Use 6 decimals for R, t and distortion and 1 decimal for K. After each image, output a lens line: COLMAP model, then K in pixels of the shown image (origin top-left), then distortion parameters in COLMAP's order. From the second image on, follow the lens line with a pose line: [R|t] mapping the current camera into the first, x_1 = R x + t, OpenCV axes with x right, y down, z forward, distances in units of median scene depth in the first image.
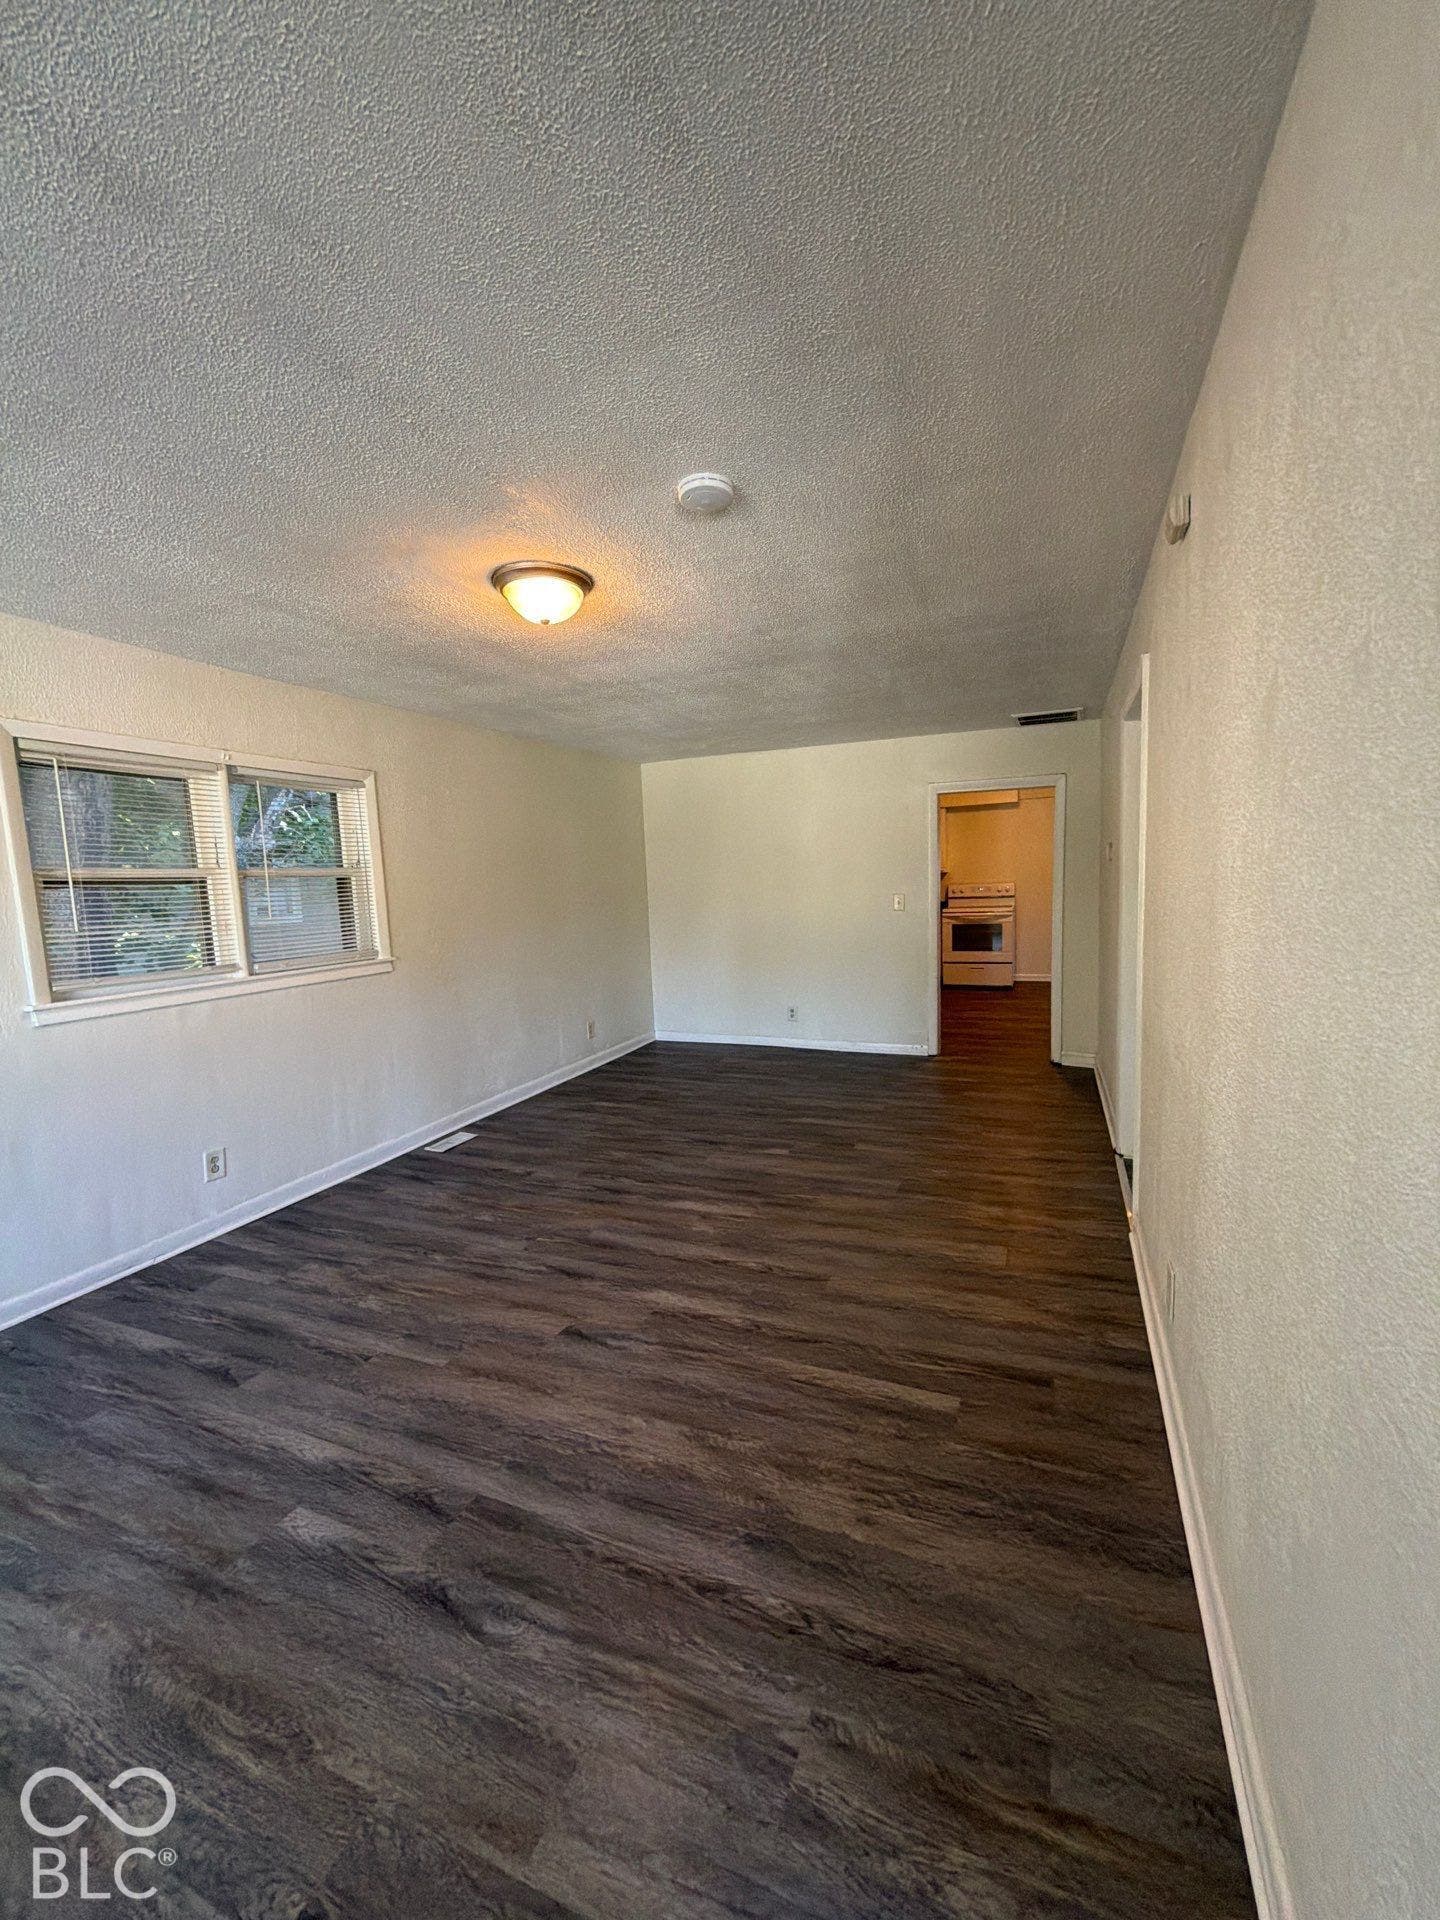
lens RADIAL K [[764.1, 0, 718.5], [0, 764.1, 964.2], [0, 0, 1]] dist [0.001048, -0.000415]
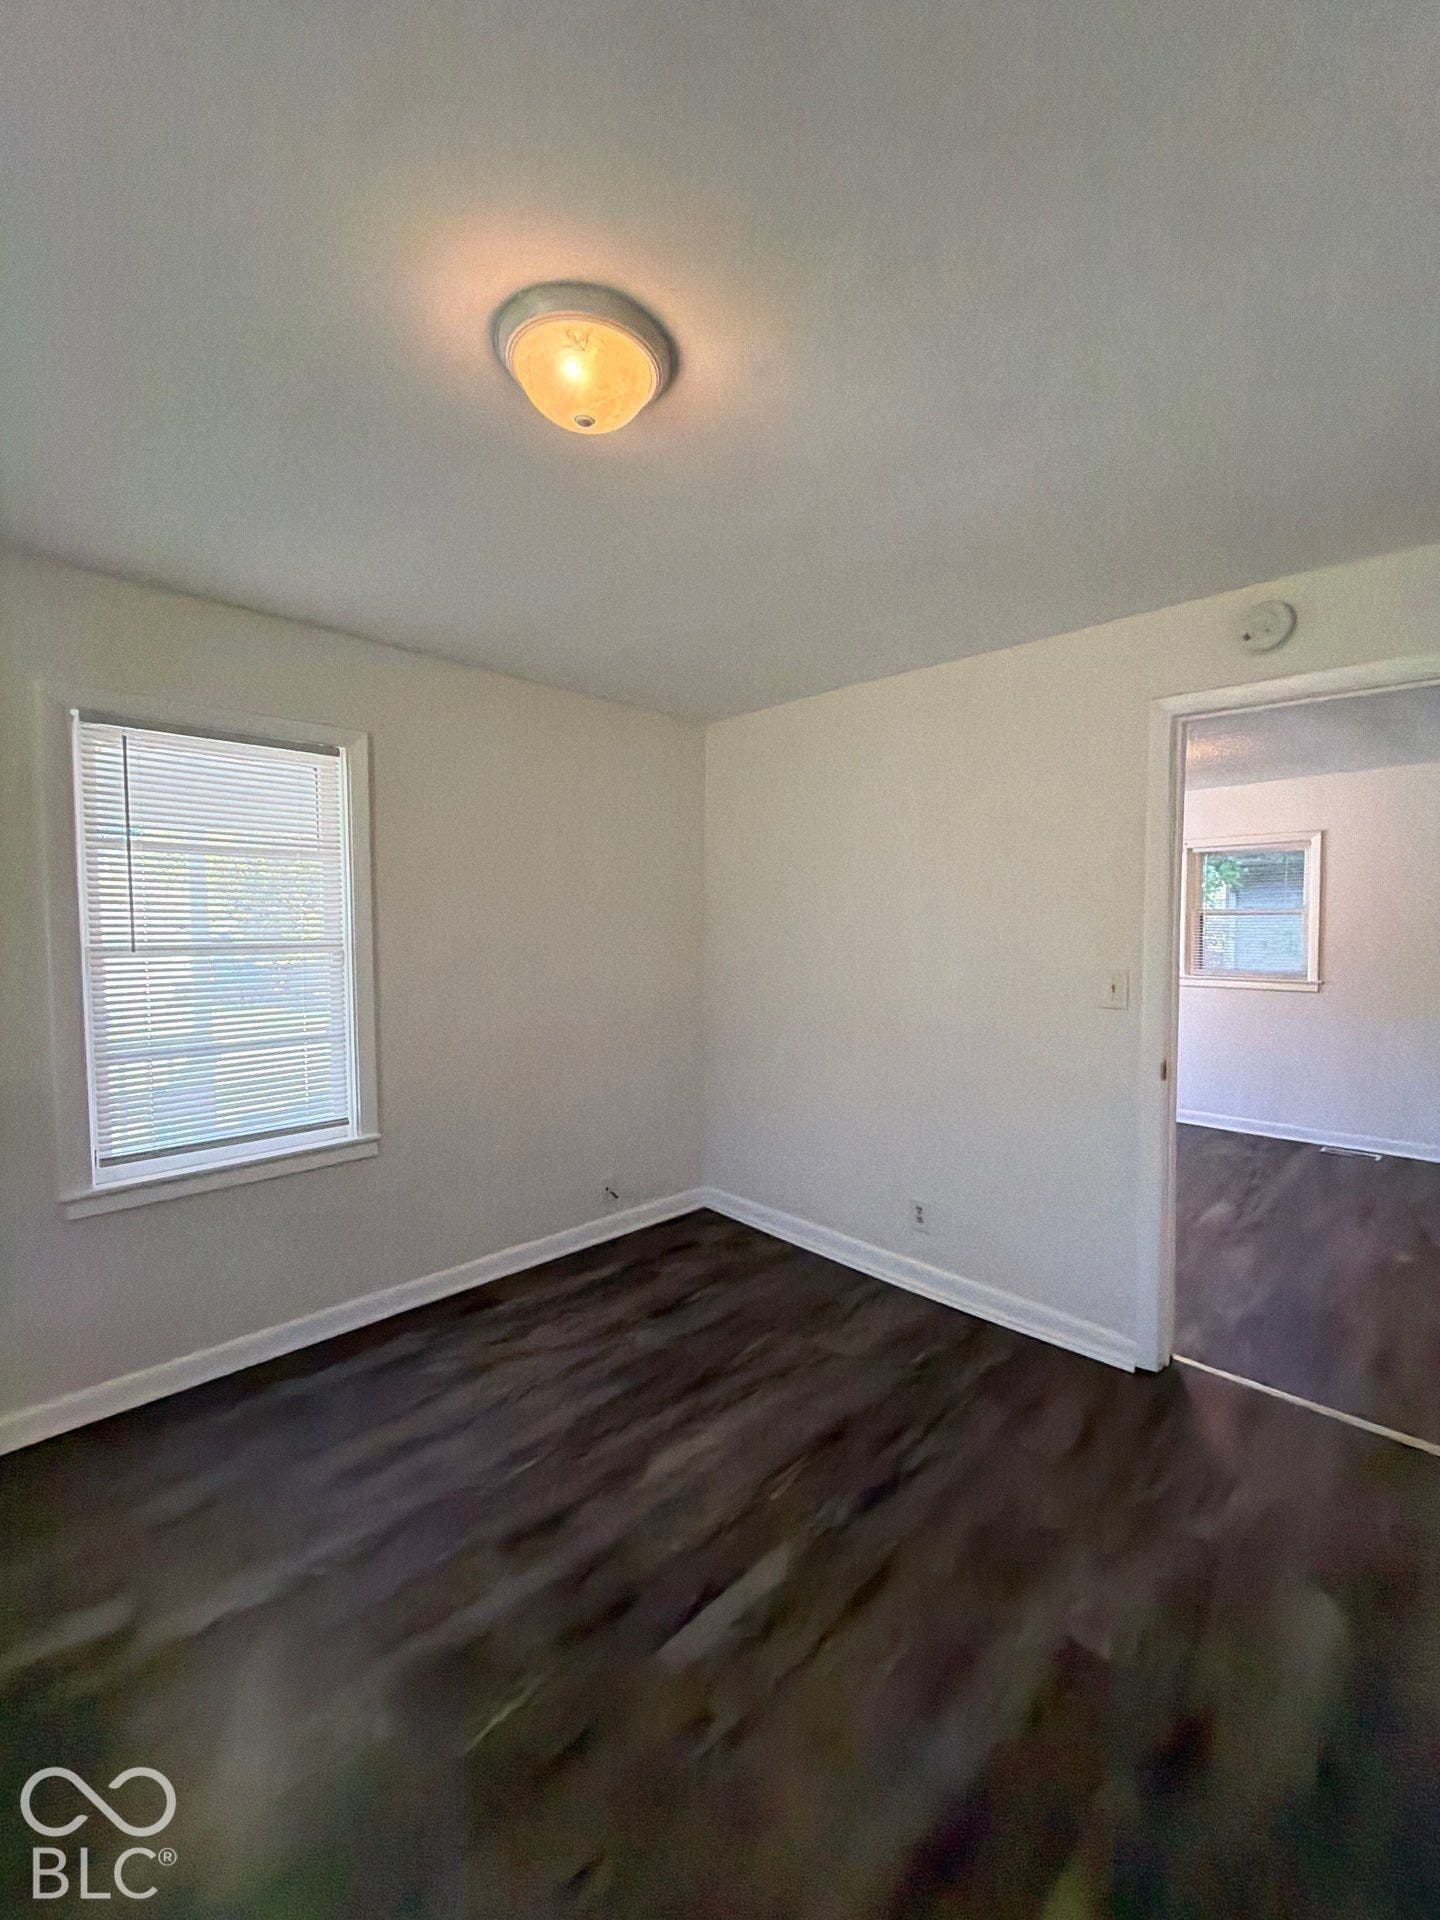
lens RADIAL K [[764.1, 0, 721.8], [0, 764.1, 961.9], [0, 0, 1]] dist [0.001048, -0.000415]
pose [[-0.372385, 0.083797, -0.924288, 1.324656], [-0.085641, 0.988564, 0.124128, -0.136143], [0.924118, 0.125380, -0.360950, 0.695052]]
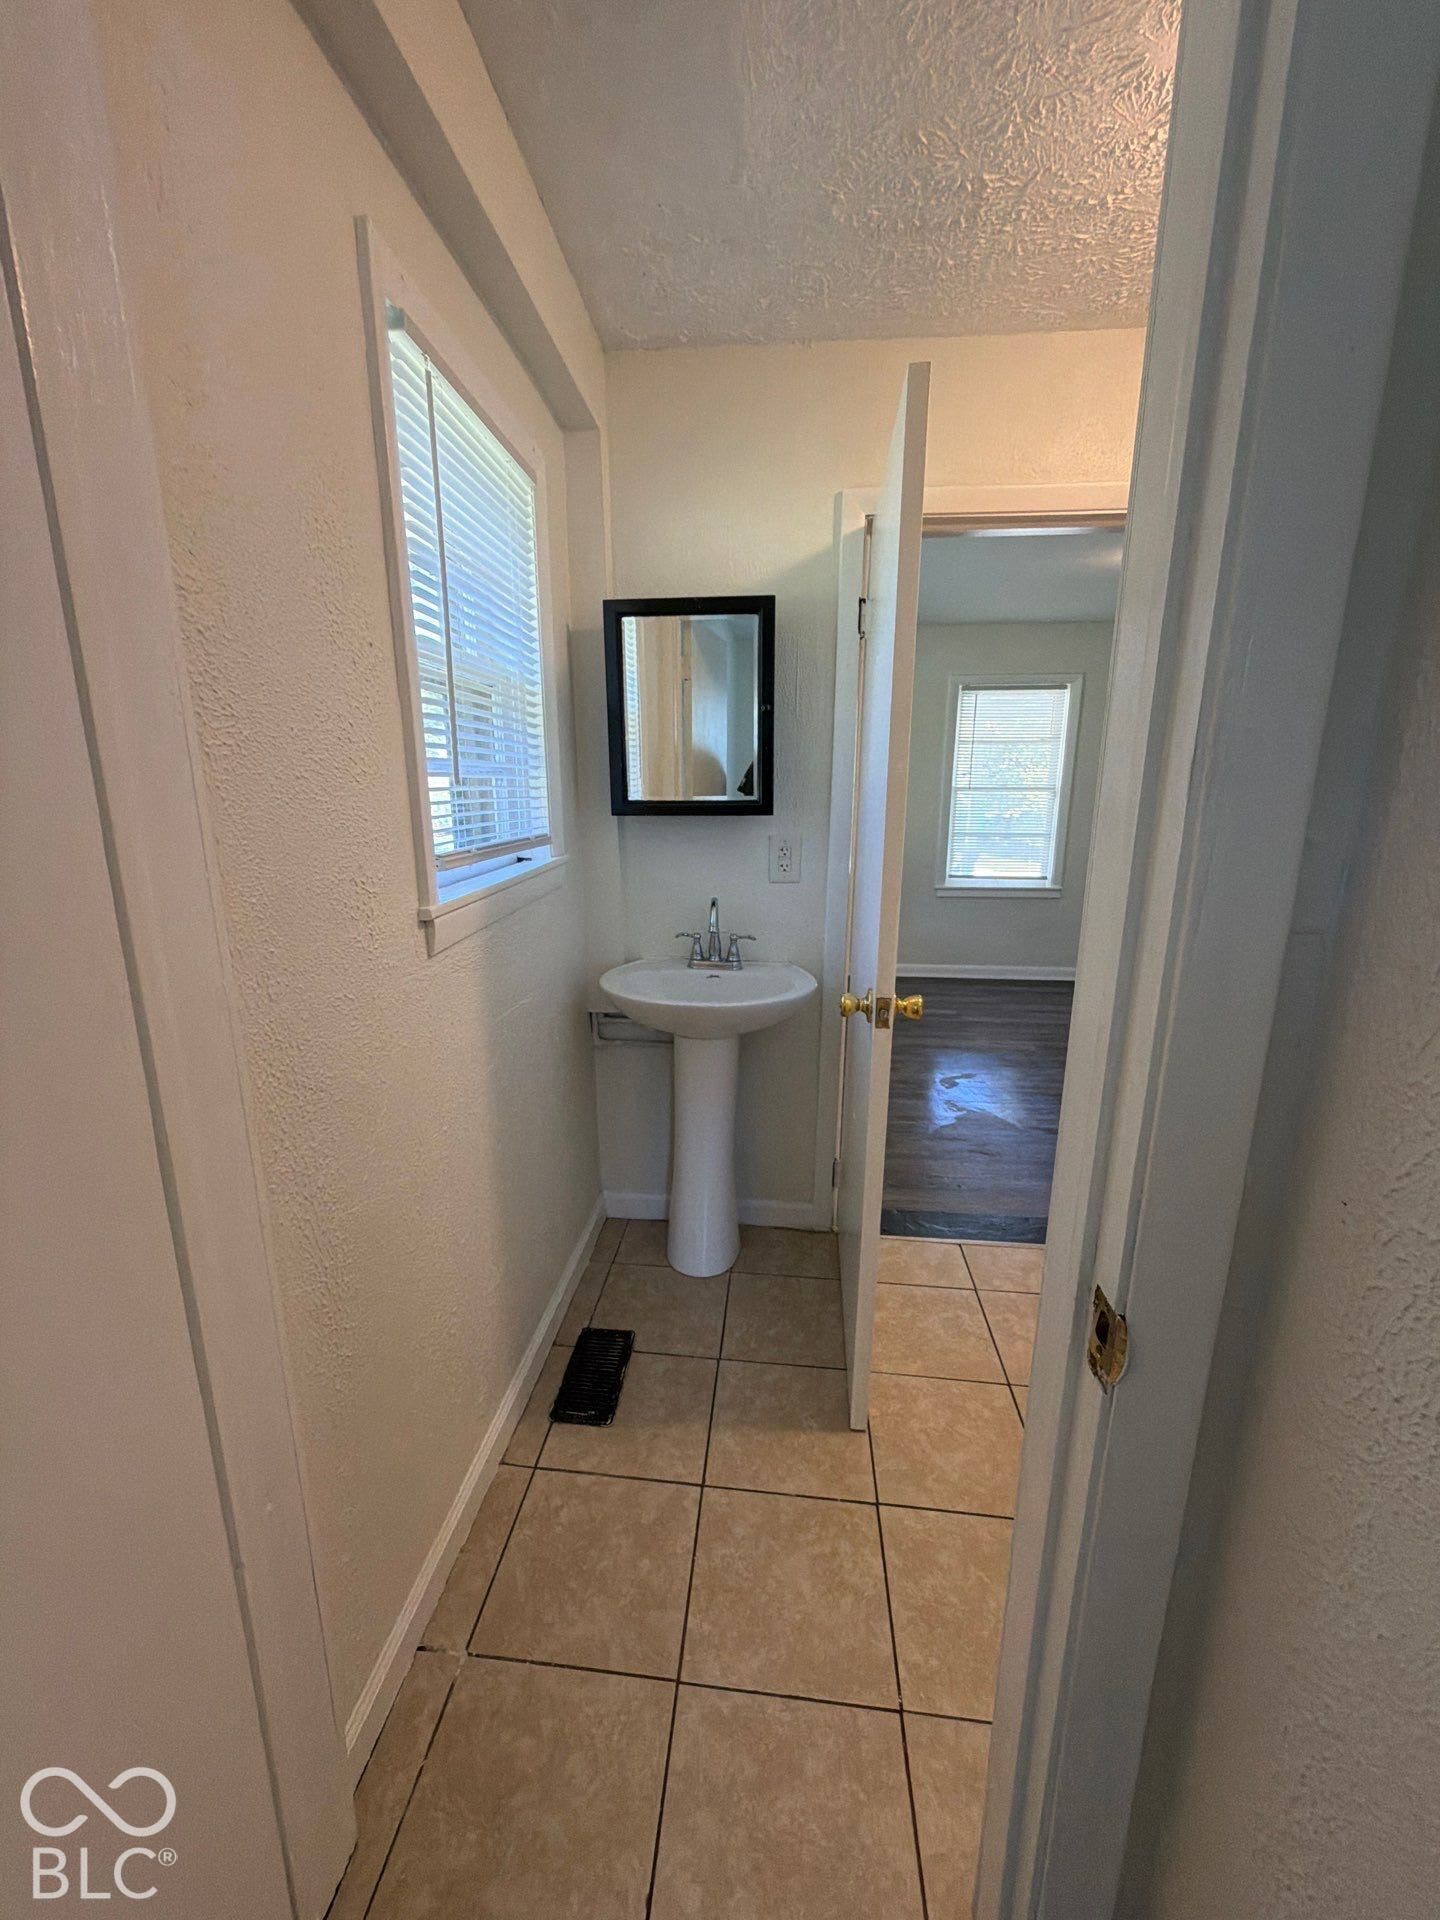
lens RADIAL K [[764.1, 0, 725.1], [0, 764.1, 962.8], [0, 0, 1]] dist [0.001048, -0.000415]
pose [[-0.947592, 0.104535, -0.301897, 1.896229], [-0.005149, 0.939835, 0.341589, -0.218136], [0.319441, 0.325242, -0.890042, 1.345064]]
